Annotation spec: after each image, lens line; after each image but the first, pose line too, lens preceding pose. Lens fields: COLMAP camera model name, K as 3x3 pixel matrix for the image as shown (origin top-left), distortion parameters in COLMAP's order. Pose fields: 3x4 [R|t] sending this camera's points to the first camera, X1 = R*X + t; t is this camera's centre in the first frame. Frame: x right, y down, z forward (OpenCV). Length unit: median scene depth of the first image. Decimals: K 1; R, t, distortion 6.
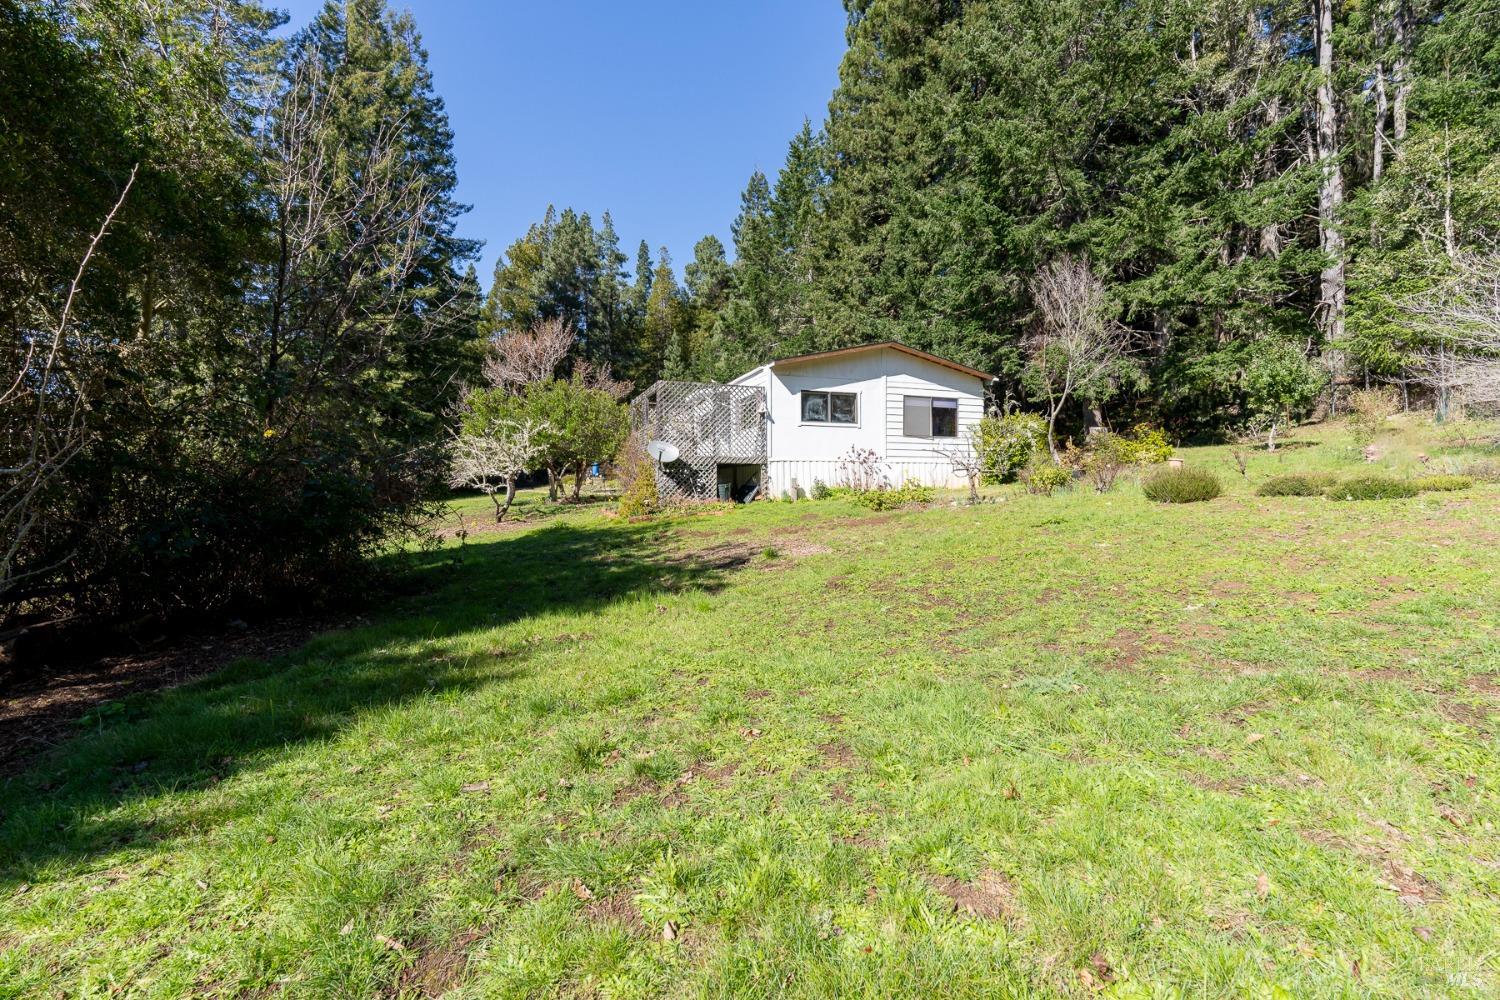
lens RADIAL K [[657.7, 0, 751.0], [0, 657.7, 496.7], [0, 0, 1]] dist [-0.002127, 0.000546]
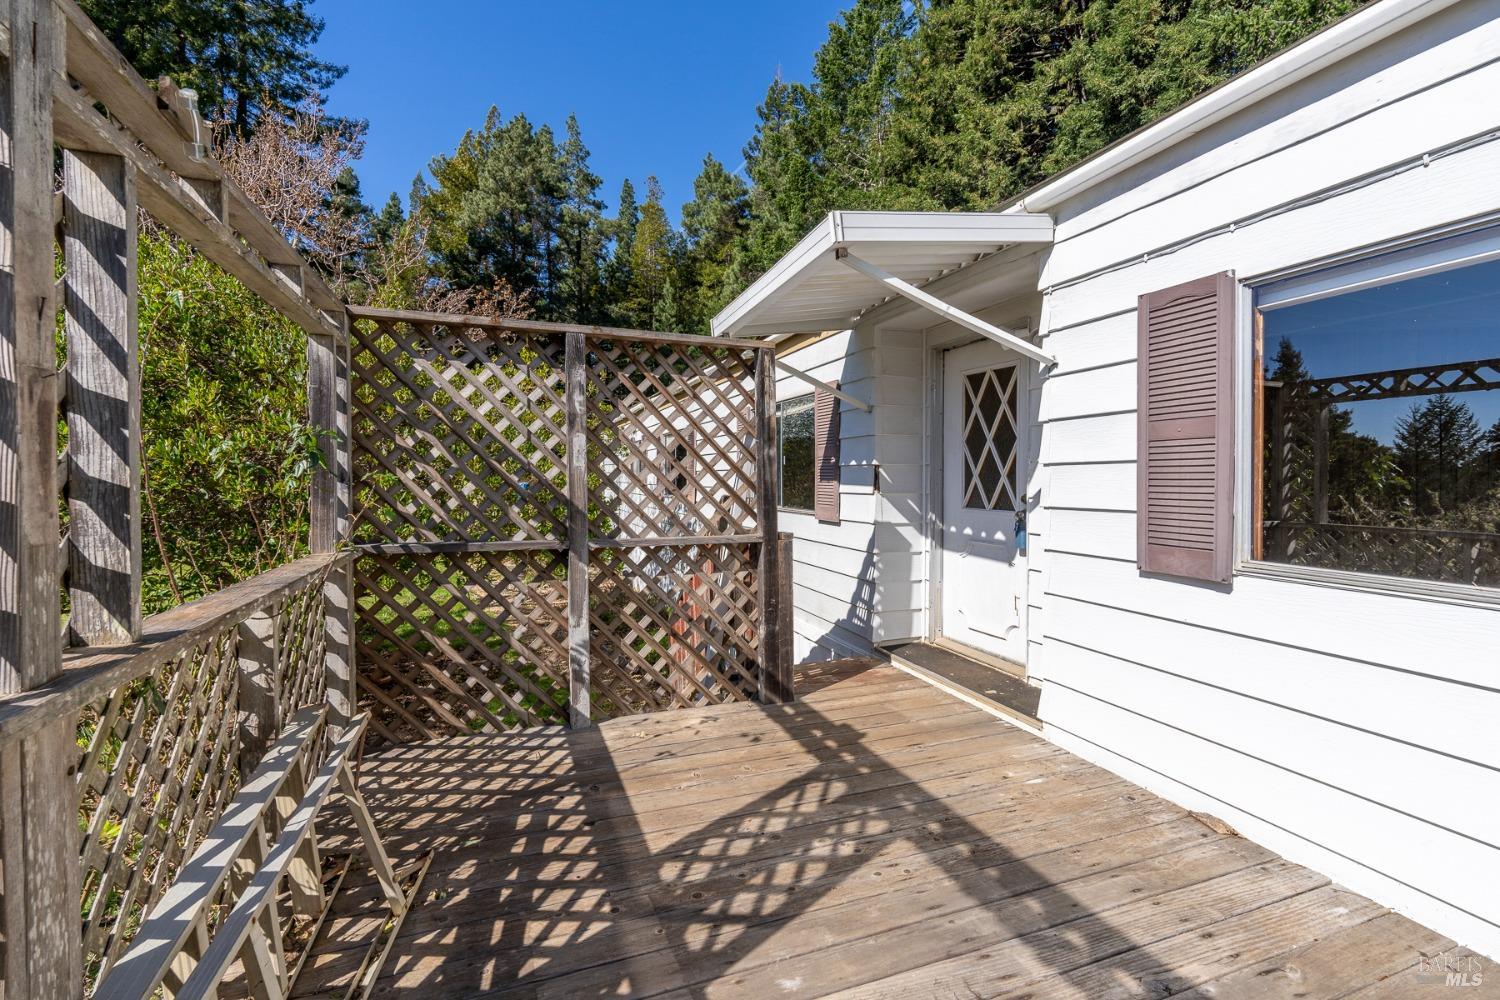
lens RADIAL K [[657.7, 0, 755.0], [0, 657.7, 480.7], [0, 0, 1]] dist [-0.002127, 0.000546]
pose [[0.999802, 0.009753, 0.017350, -0.098720], [-0.009664, 0.999940, -0.005221, -0.115709], [-0.017400, 0.005052, 0.999836, 0.907476]]
